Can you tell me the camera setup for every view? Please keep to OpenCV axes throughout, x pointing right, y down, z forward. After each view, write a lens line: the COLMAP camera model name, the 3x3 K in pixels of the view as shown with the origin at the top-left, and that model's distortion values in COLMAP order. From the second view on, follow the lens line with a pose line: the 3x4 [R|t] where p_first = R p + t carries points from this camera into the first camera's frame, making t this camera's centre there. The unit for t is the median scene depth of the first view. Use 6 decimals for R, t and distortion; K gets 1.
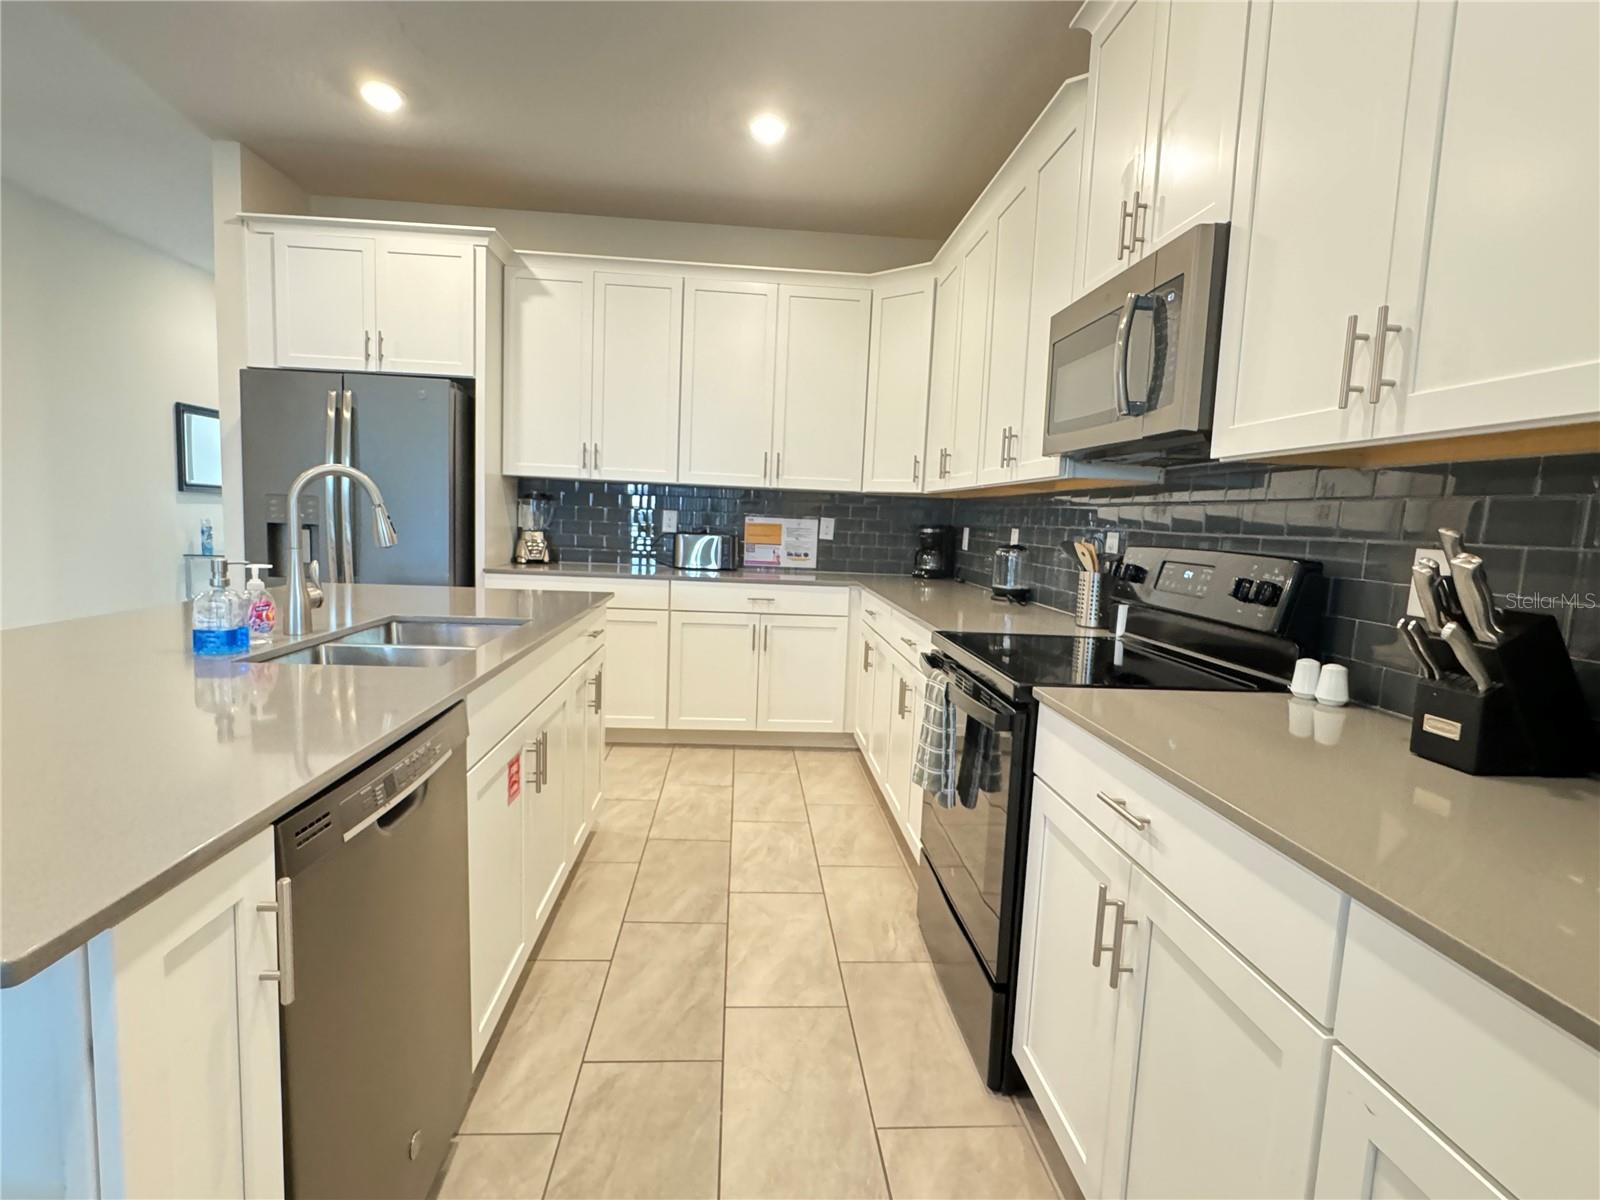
lens RADIAL K [[802.7, 0, 797.0], [0, 802.7, 603.7], [0, 0, 1]] dist [-0.000709, 0.000099]
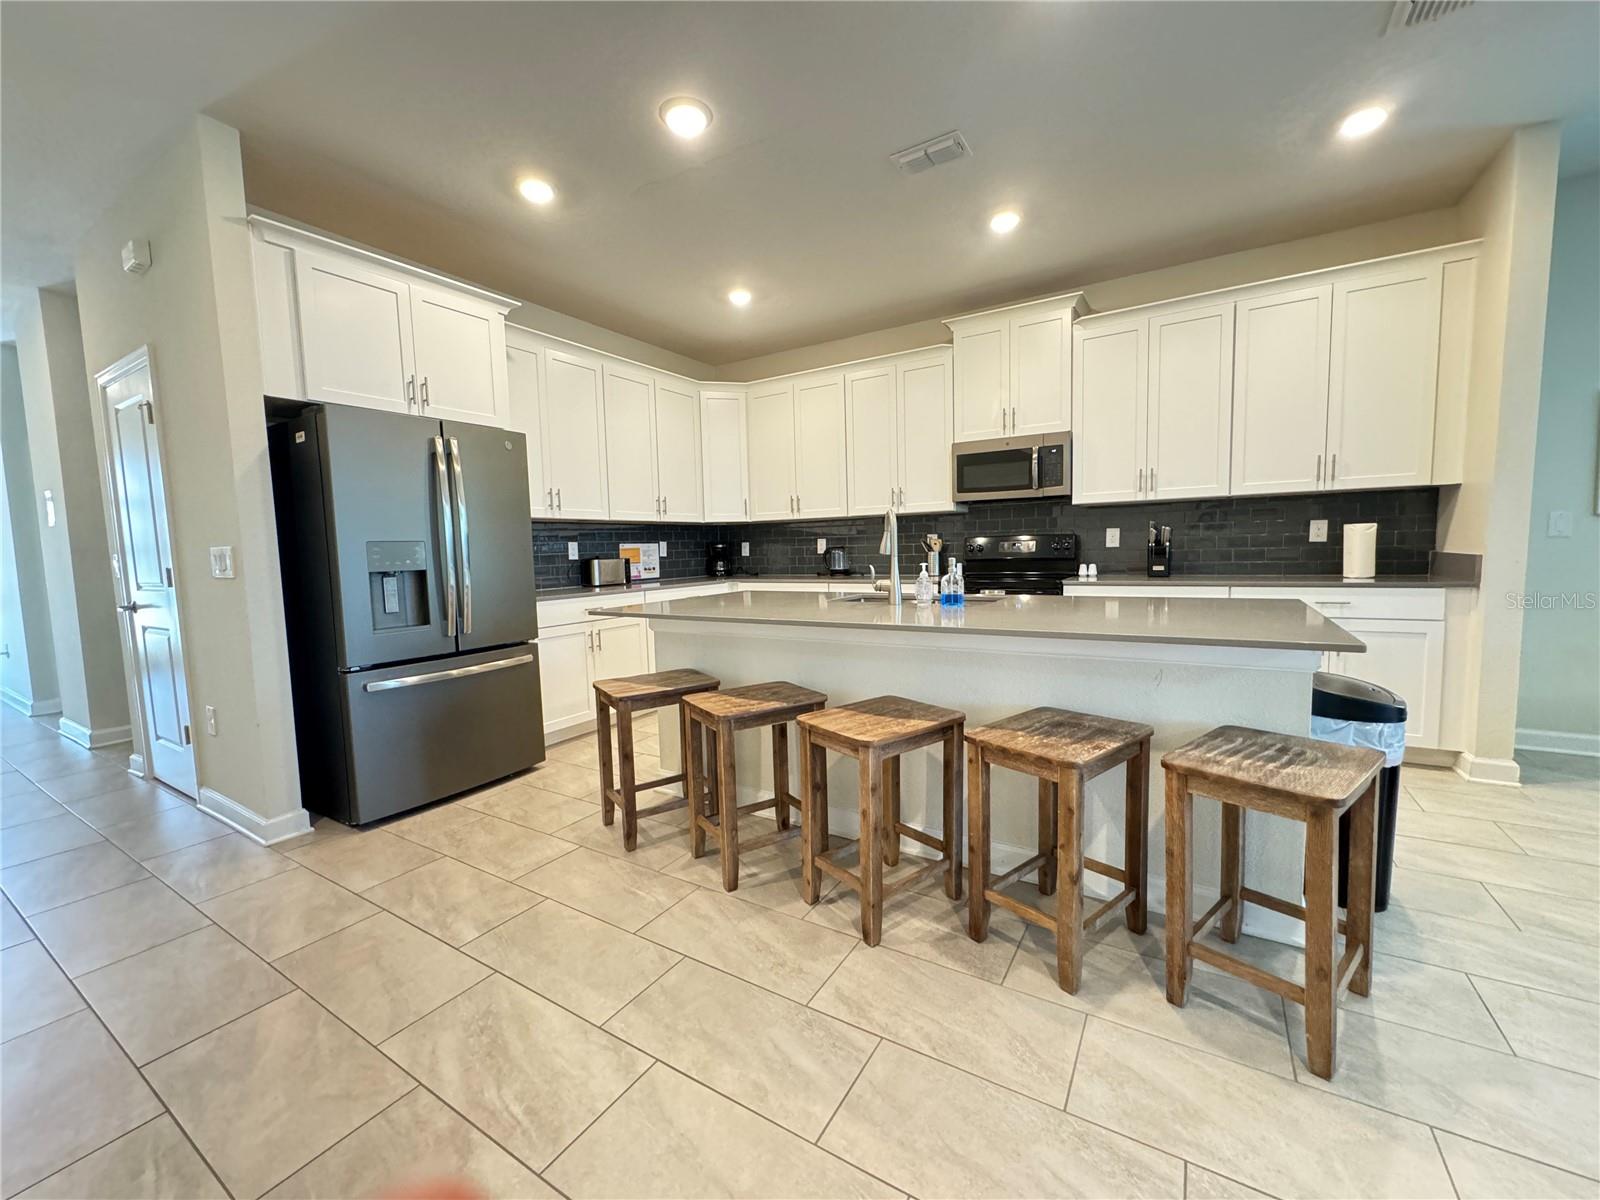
lens RADIAL K [[641.2, 0, 801.3], [0, 641.2, 601.8], [0, 0, 1]] dist [-0.001535, 0.000134]
pose [[0.582677, -0.128228, 0.802524, -0.940765], [0.139494, 0.988600, 0.056679, -0.038706], [-0.800643, 0.078921, 0.593922, 0.161395]]
